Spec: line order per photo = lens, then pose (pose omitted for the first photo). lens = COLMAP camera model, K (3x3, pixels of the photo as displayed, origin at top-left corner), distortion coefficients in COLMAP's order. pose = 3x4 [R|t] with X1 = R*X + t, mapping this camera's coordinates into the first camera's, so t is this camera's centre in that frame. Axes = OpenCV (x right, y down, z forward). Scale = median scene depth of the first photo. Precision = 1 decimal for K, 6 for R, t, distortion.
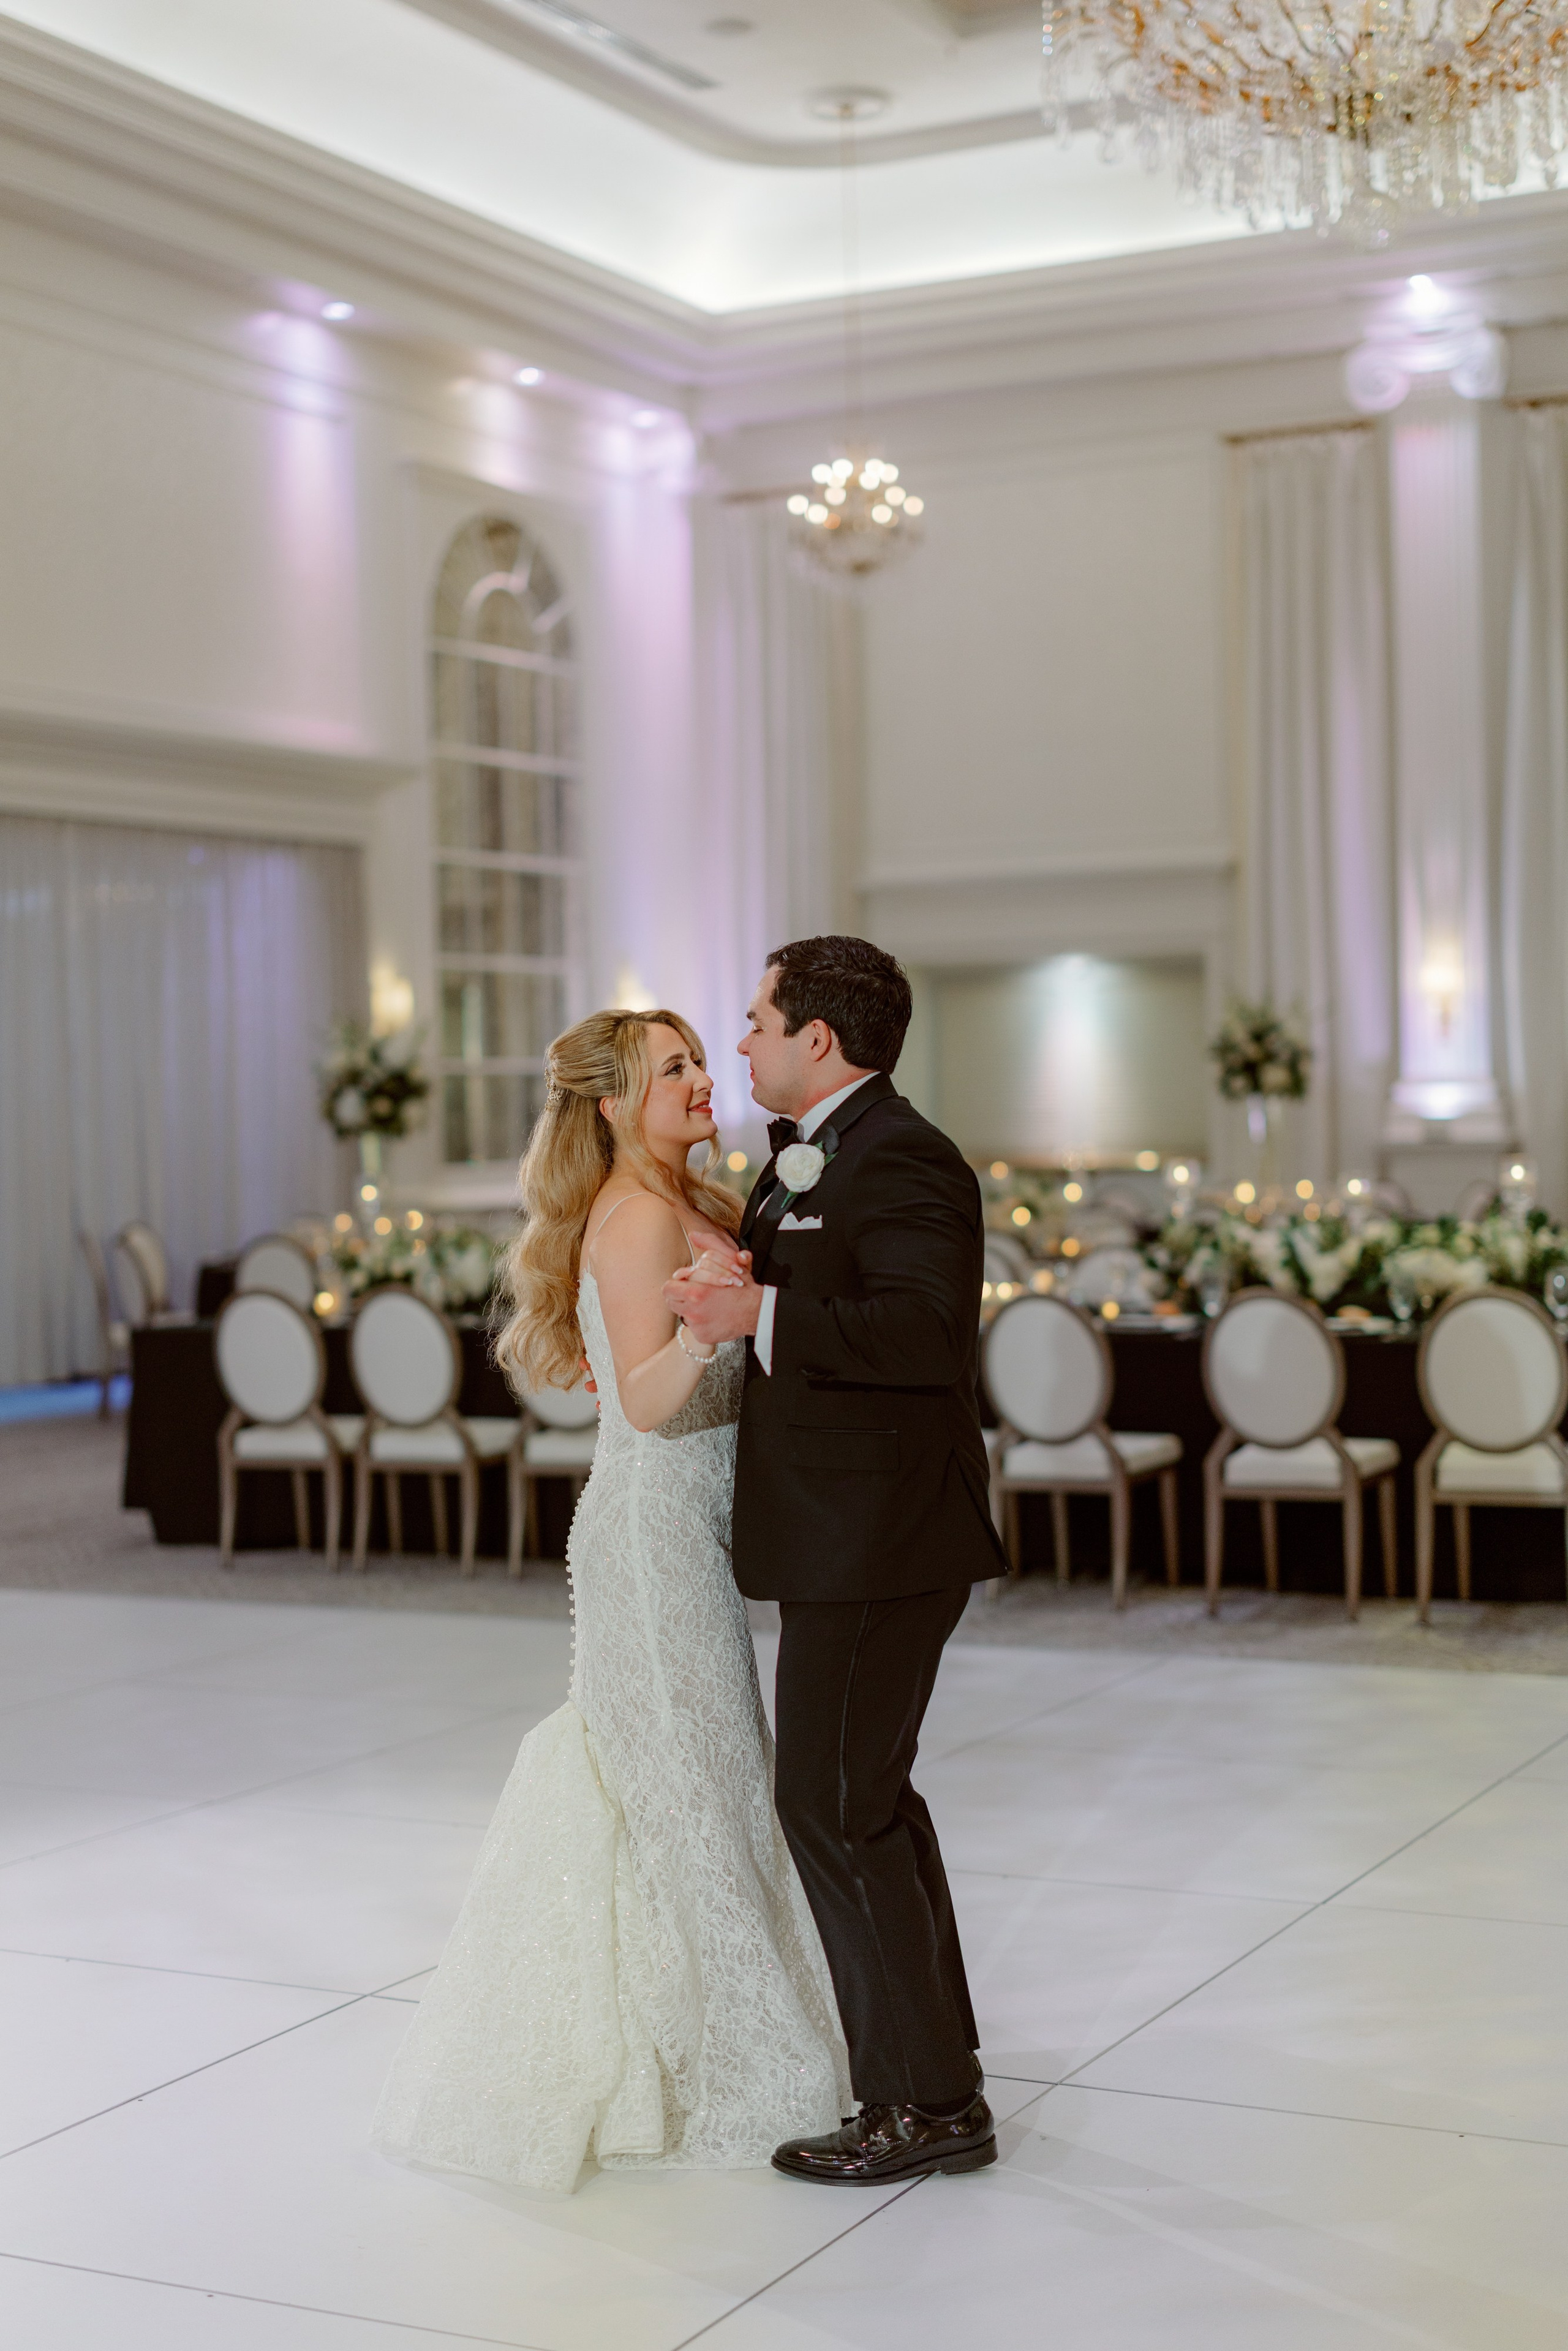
lens RADIAL K [[3300.6, 0, 846.1], [0, 3300.6, 1173.0], [0, 0, 1]] dist [-0.006865, 0.003408]
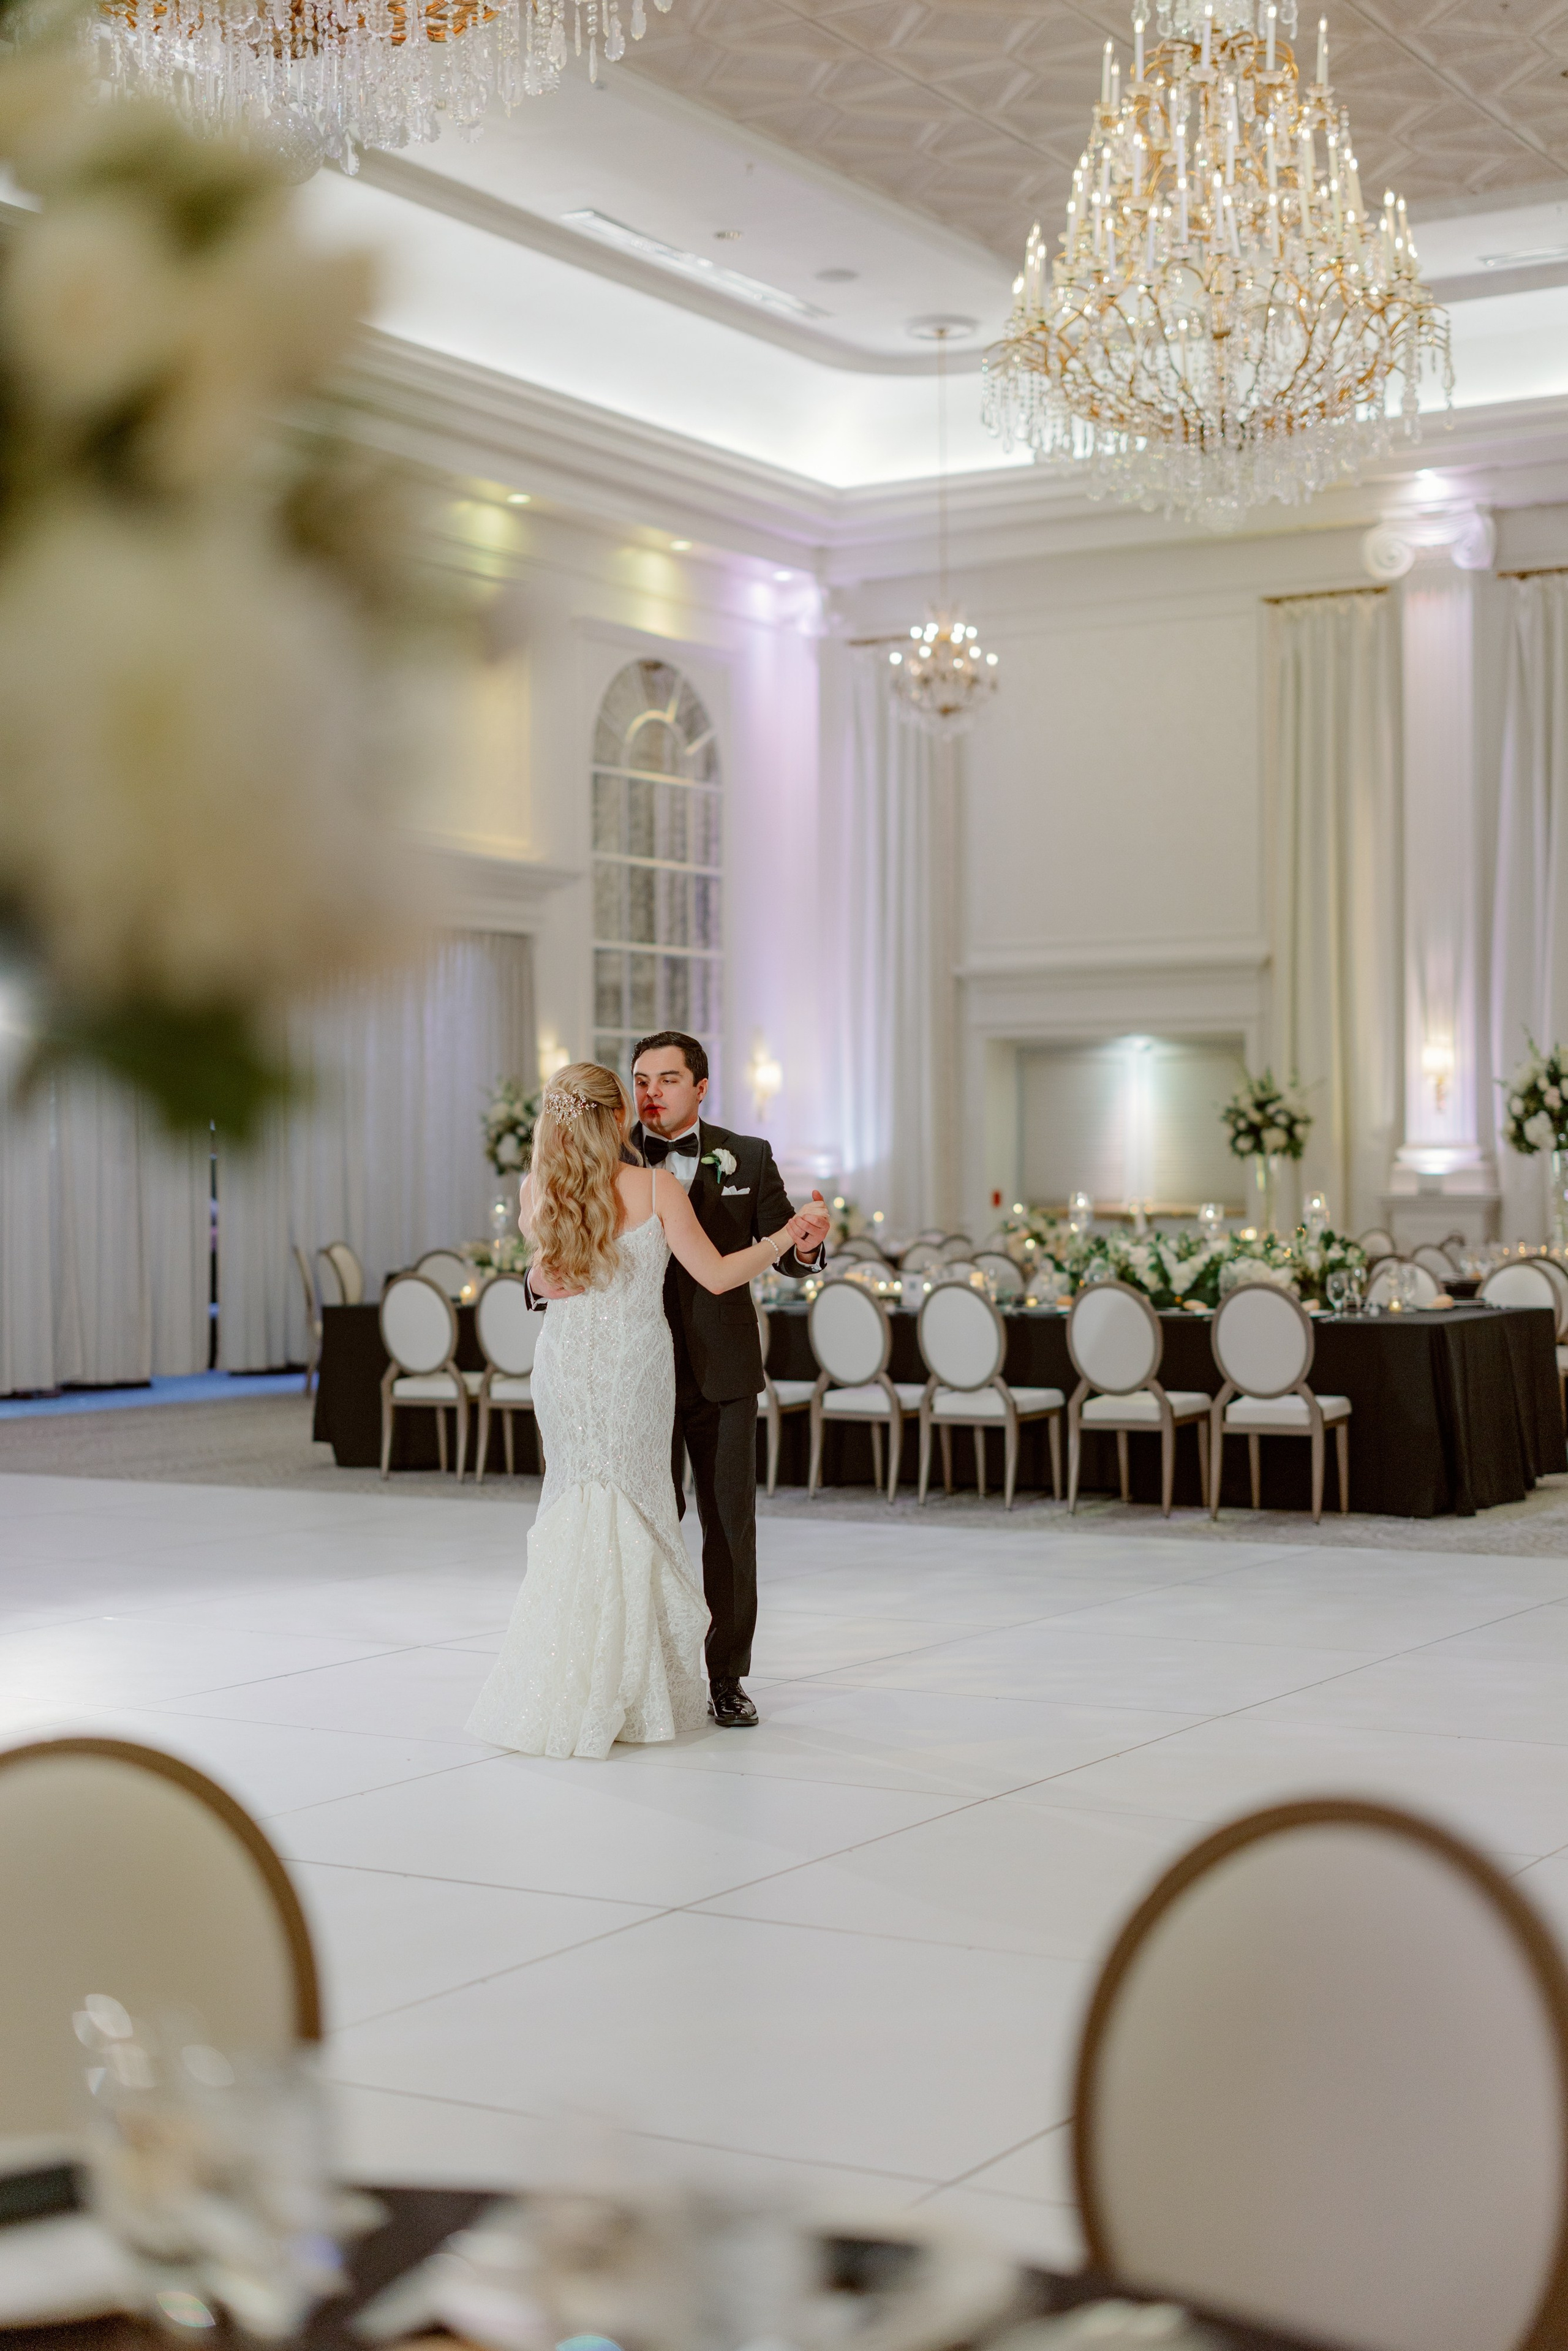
lens RADIAL K [[3343.8, 0, 784.0], [0, 3343.8, 1175.5], [0, 0, 1]] dist [-0.033586, -0.049097]
pose [[0.995808, 0.017513, -0.089777, 0.058185], [-0.019287, 0.999635, -0.018932, 0.010113], [0.089412, 0.020584, 0.995782, -0.214914]]
